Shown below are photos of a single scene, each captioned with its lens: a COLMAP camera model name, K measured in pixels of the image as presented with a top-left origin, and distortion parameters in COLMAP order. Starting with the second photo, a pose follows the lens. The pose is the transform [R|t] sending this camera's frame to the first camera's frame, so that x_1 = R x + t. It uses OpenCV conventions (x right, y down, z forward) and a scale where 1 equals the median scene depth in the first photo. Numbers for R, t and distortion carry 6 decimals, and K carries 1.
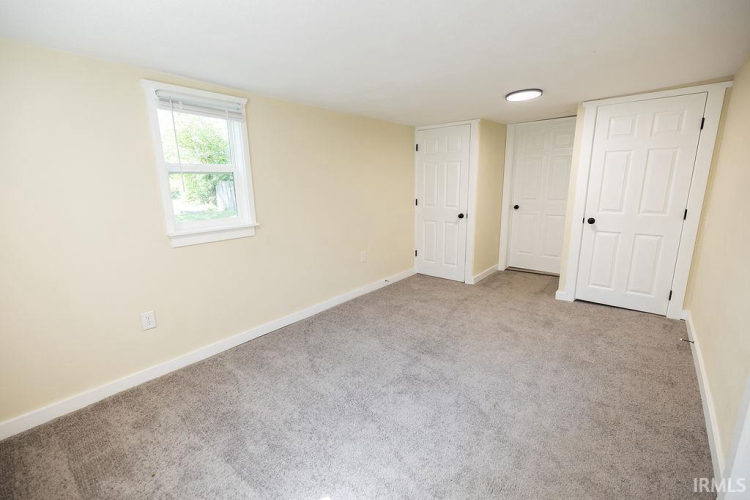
lens RADIAL K [[326.4, 0, 374.3], [0, 326.4, 248.5], [0, 0, 1]] dist [0.001504, 0.000363]
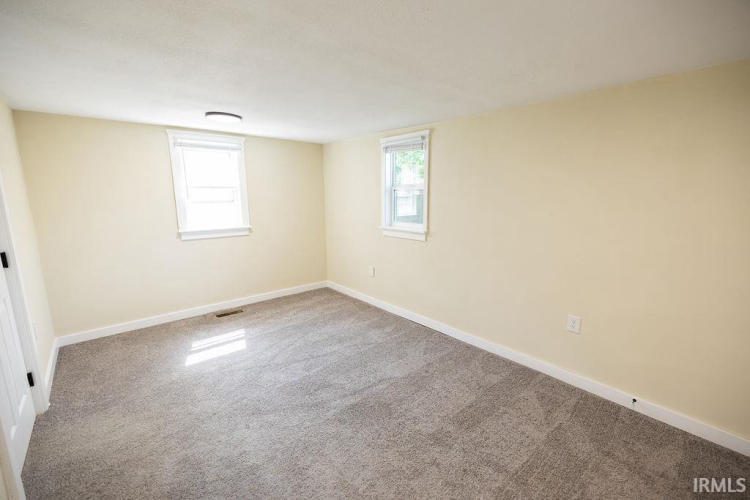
lens RADIAL K [[316.9, 0, 373.3], [0, 316.9, 250.8], [0, 0, 1]] dist [-0.000591, -0.000078]
pose [[-0.155721, 0.185913, -0.970148, 0.671797], [-0.200364, 0.955768, 0.215318, -0.183744], [0.967267, 0.227913, -0.111583, 0.795440]]
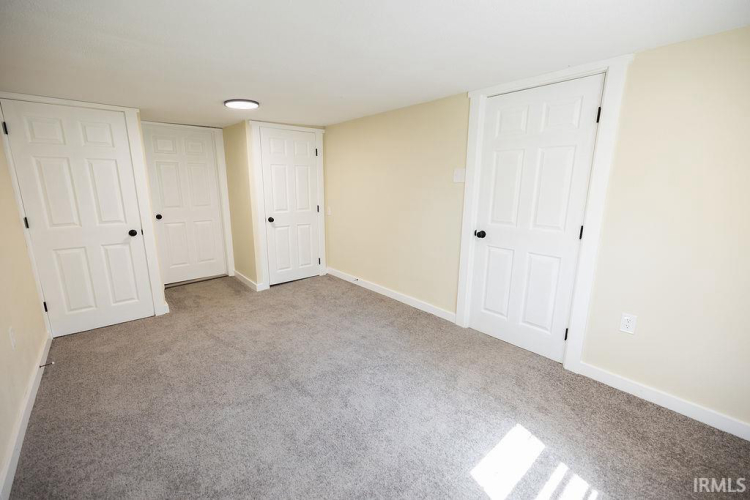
lens RADIAL K [[316.9, 0, 373.3], [0, 316.9, 250.8], [0, 0, 1]] dist [-0.000591, -0.000078]
pose [[0.162181, -0.189389, 0.968416, -0.456657], [0.198781, 0.967559, 0.155932, -0.080740], [-0.966532, 0.167214, 0.194567, 0.411873]]
